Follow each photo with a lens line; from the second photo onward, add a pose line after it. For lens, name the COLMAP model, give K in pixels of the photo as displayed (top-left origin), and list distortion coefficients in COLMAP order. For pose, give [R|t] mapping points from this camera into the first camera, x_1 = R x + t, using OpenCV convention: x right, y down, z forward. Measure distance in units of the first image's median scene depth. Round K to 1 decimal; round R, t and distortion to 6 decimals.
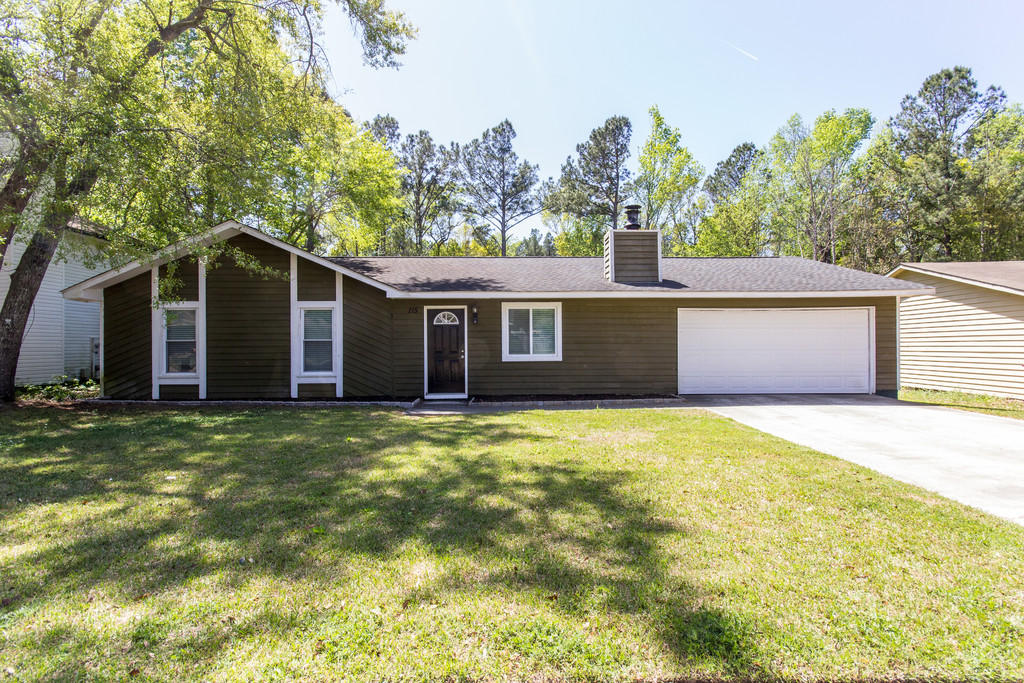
lens RADIAL K [[483.5, 0, 520.5], [0, 483.5, 345.8], [0, 0, 1]] dist [0.001676, 0.000796]
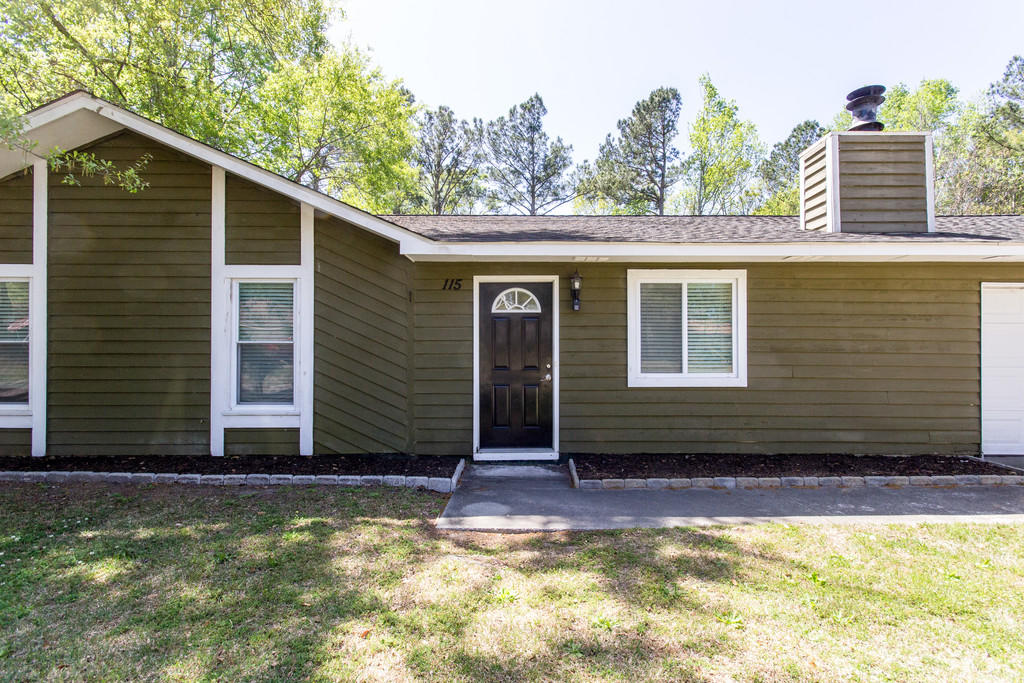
lens RADIAL K [[471.7, 0, 514.4], [0, 471.7, 351.3], [0, 0, 1]] dist [0.004118, 0.000220]
pose [[0.999405, 0.006973, -0.033765, -0.130093], [-0.006839, 0.999968, 0.004061, -0.005672], [0.033792, -0.003827, 0.999422, 0.473076]]
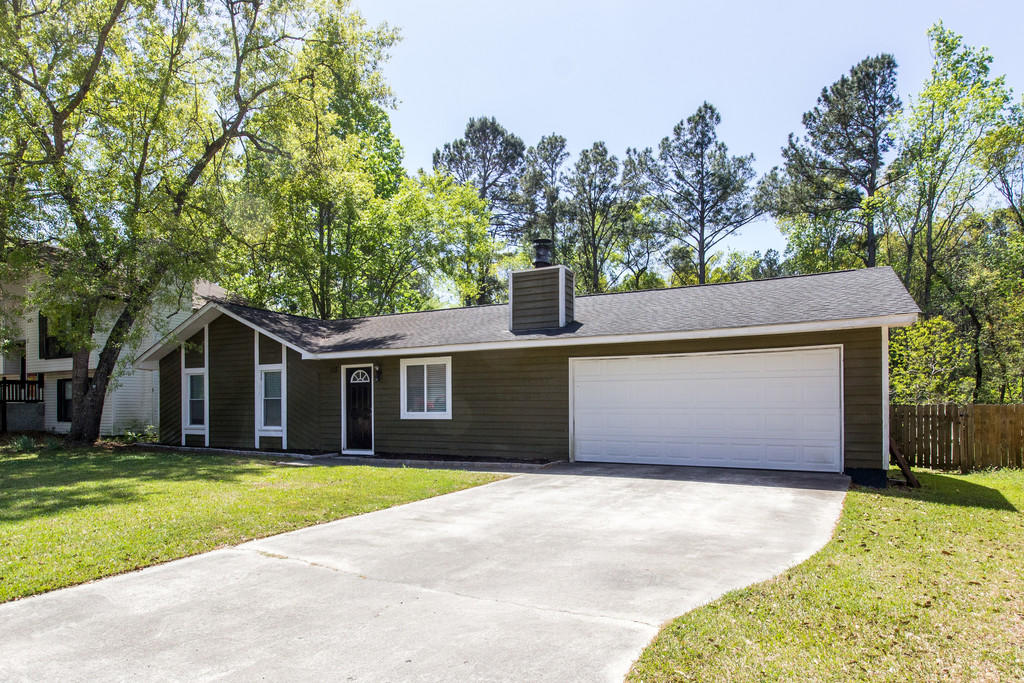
lens RADIAL K [[631.9, 0, 512.6], [0, 631.9, 408.5], [0, 0, 1]] dist [0.004653, 0.001645]
pose [[0.858201, 0.002534, -0.513307, 0.763028], [0.000014, 0.999988, 0.004960, 0.004158], [0.513314, -0.004264, 0.858190, 0.013010]]
